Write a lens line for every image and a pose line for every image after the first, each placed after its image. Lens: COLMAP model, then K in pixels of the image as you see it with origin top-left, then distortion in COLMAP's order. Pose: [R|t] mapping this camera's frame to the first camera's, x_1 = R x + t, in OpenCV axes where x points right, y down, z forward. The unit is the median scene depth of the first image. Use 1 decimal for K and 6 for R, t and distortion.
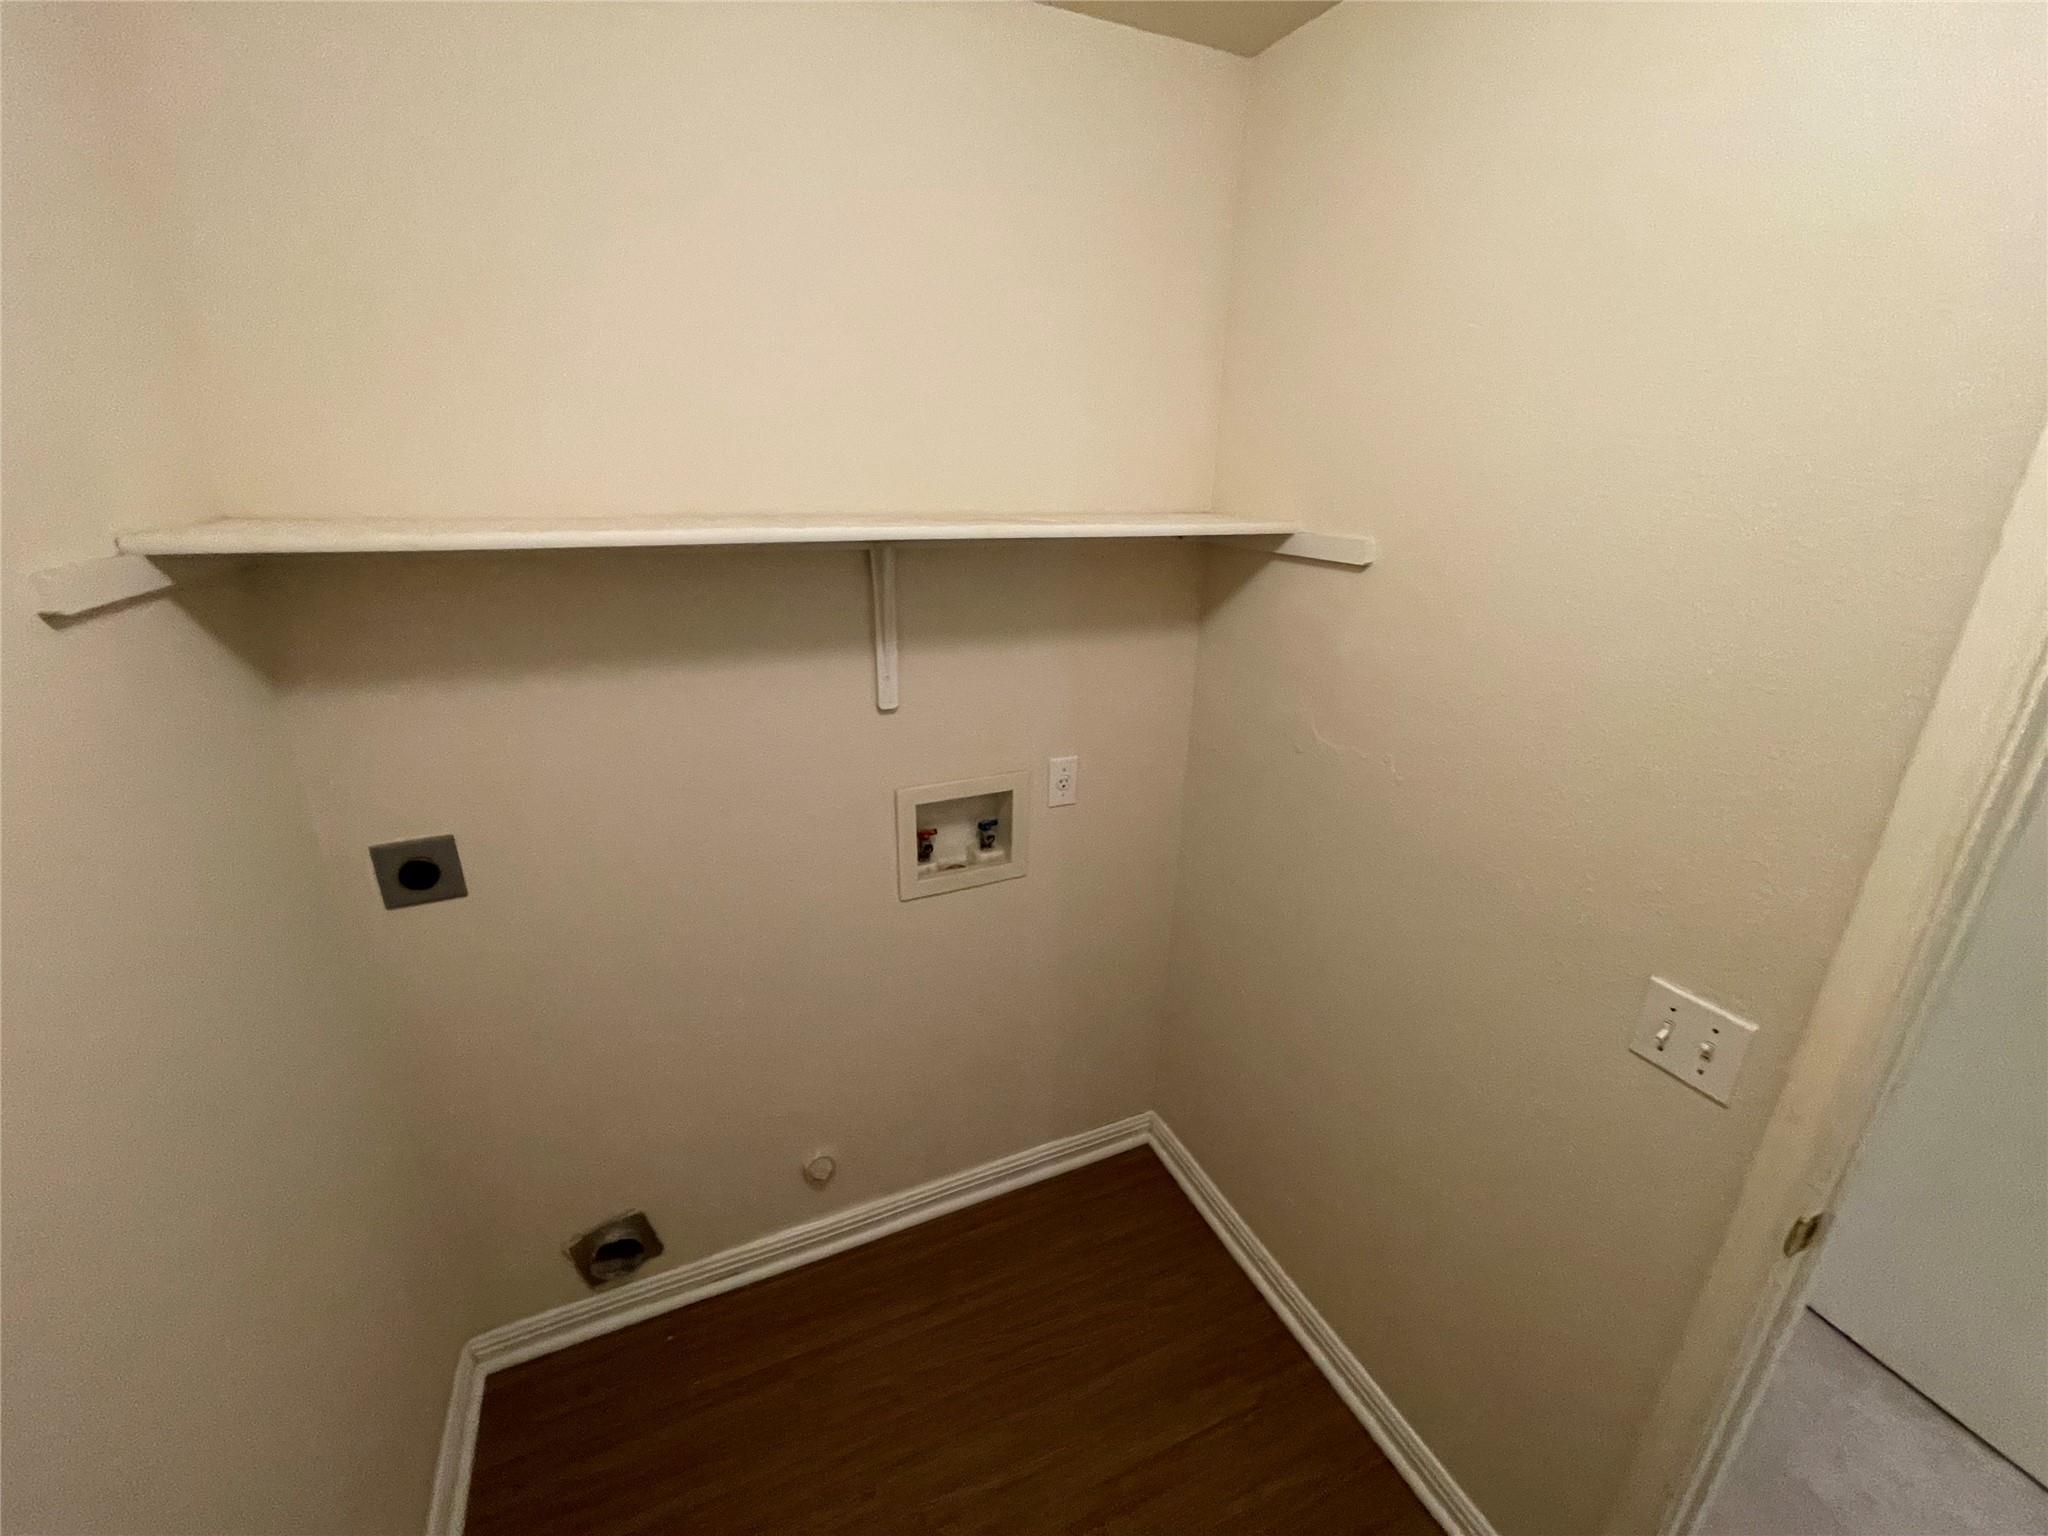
lens RADIAL K [[832.9, 0, 1021.0], [0, 832.9, 761.5], [0, 0, 1]] dist [-0.001186, 0.000082]
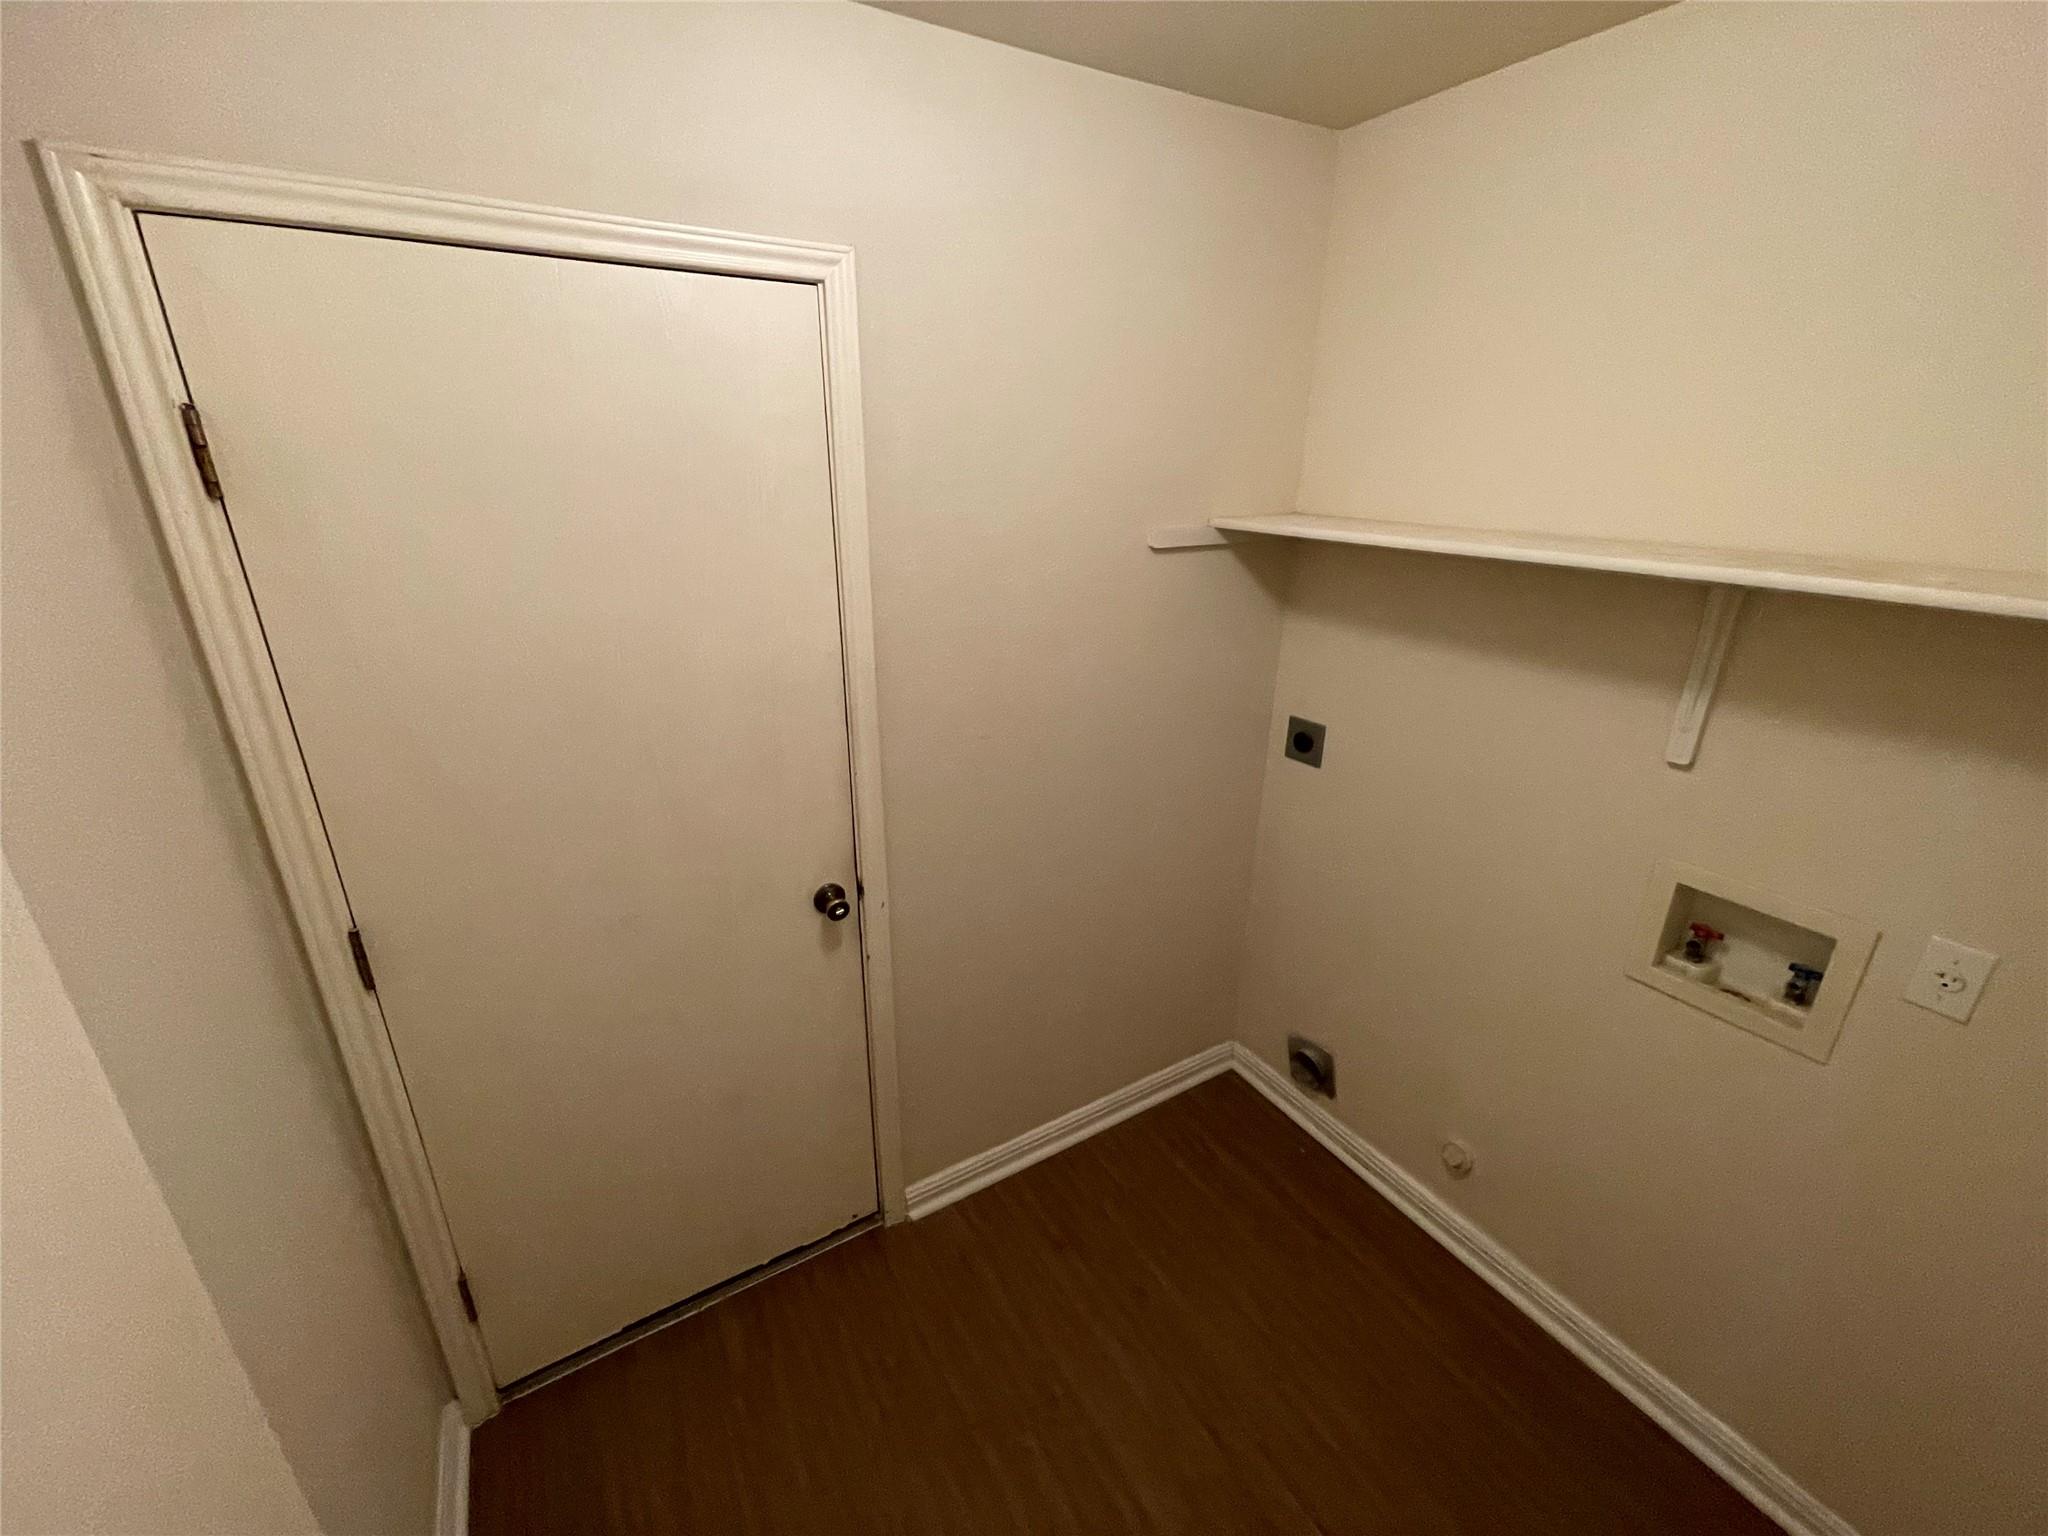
lens RADIAL K [[832.9, 0, 1021.0], [0, 832.9, 761.5], [0, 0, 1]] dist [-0.001186, 0.000082]
pose [[0.126682, 0.329406, -0.935651, 0.693511], [-0.347711, 0.898148, 0.269125, -0.070532], [0.929004, 0.291243, 0.228317, 0.142440]]
